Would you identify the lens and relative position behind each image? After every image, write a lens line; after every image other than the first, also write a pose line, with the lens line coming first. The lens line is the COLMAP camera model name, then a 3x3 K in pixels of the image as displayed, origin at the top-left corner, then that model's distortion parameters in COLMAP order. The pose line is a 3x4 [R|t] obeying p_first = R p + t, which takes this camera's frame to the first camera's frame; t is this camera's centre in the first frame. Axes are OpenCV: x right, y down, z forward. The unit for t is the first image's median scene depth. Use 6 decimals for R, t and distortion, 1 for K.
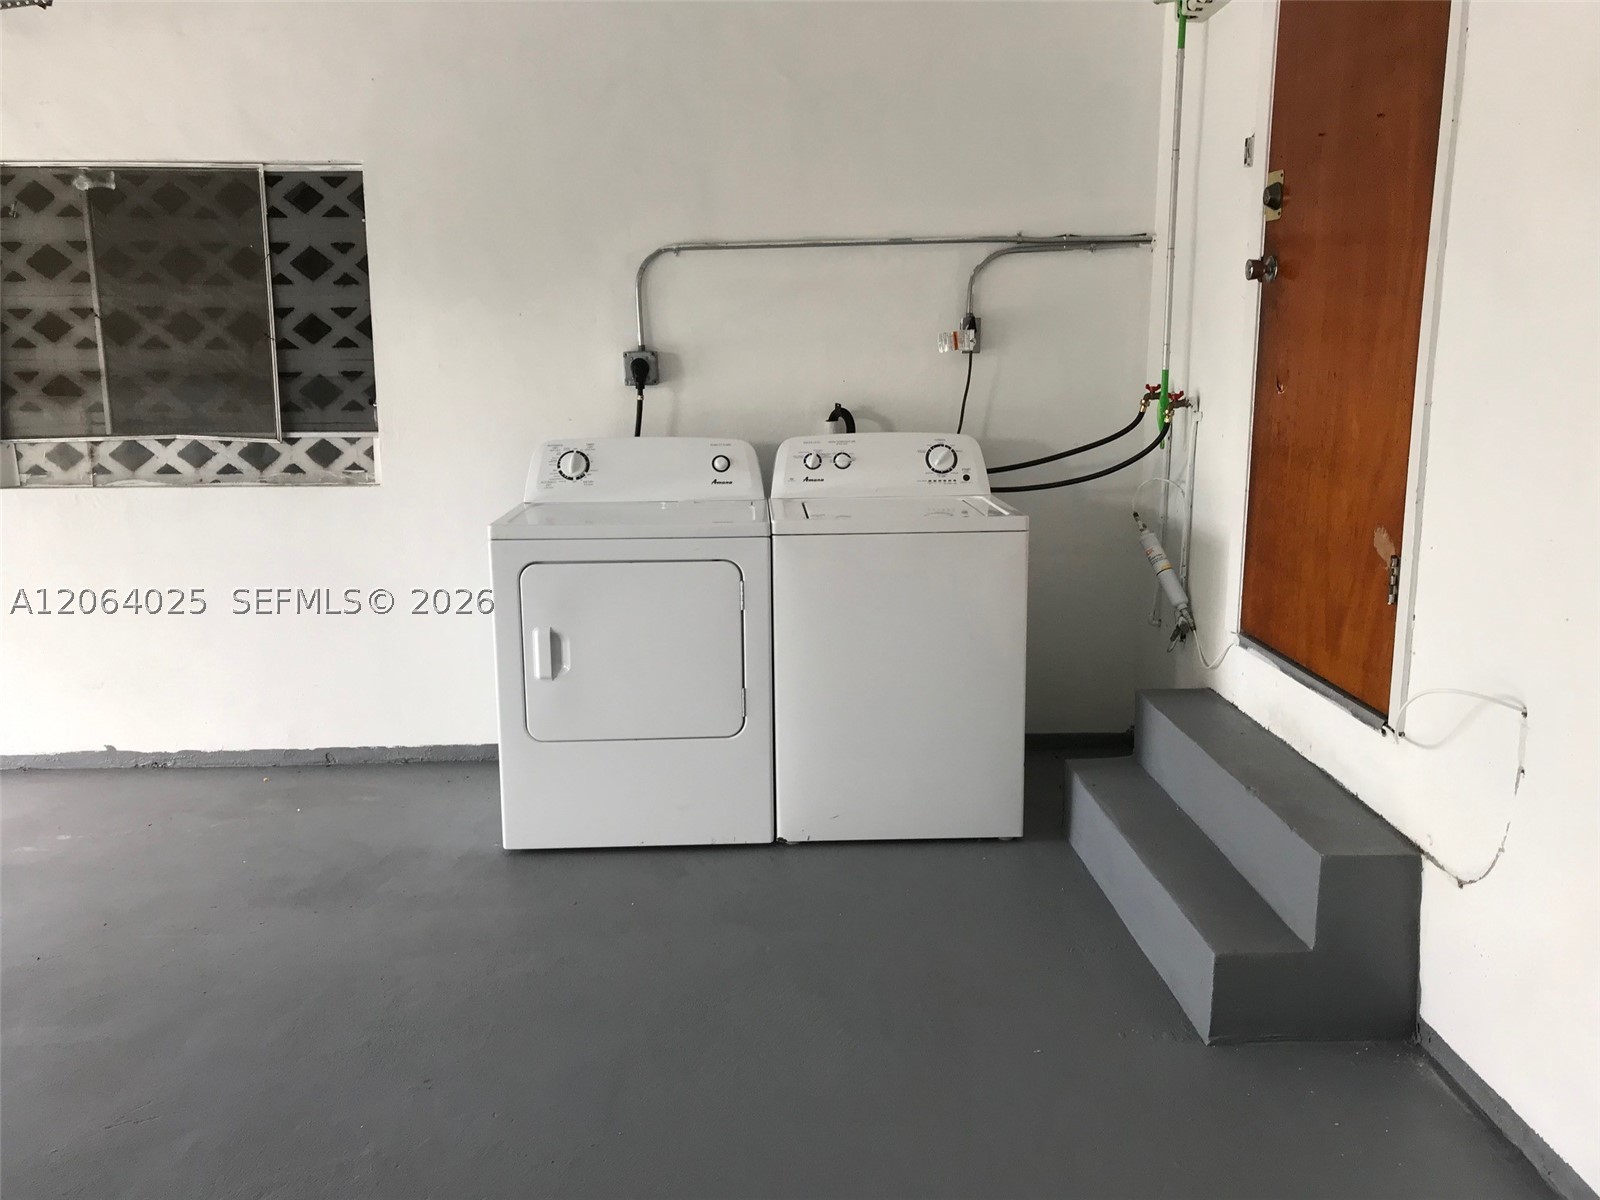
lens RADIAL K [[1312.1, 0, 794.6], [0, 1312.1, 593.9], [0, 0, 1]] dist [0.044409, -0.010389]
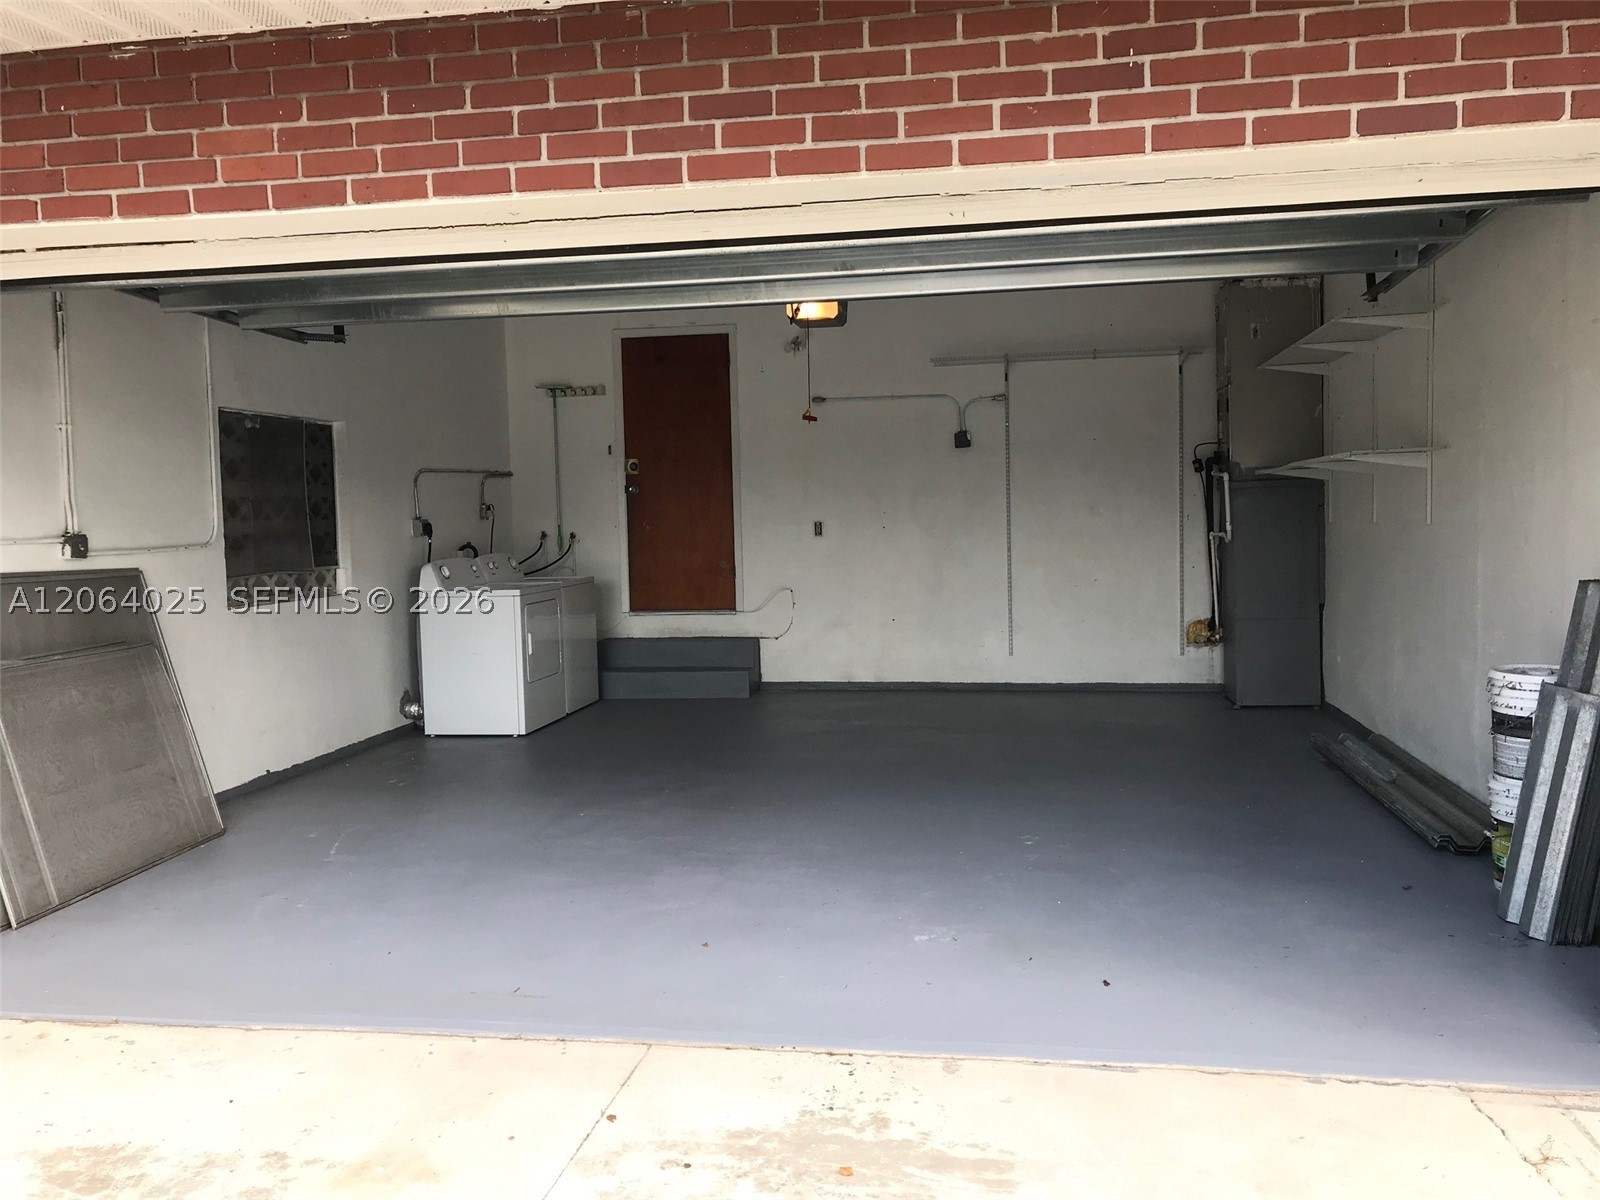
lens RADIAL K [[1312.1, 0, 794.6], [0, 1312.1, 593.9], [0, 0, 1]] dist [0.044409, -0.010389]
pose [[0.202307, -0.059743, 0.977498, -1.989245], [0.210394, 0.977482, 0.016198, 0.017433], [-0.956455, 0.202383, 0.210321, 0.037103]]
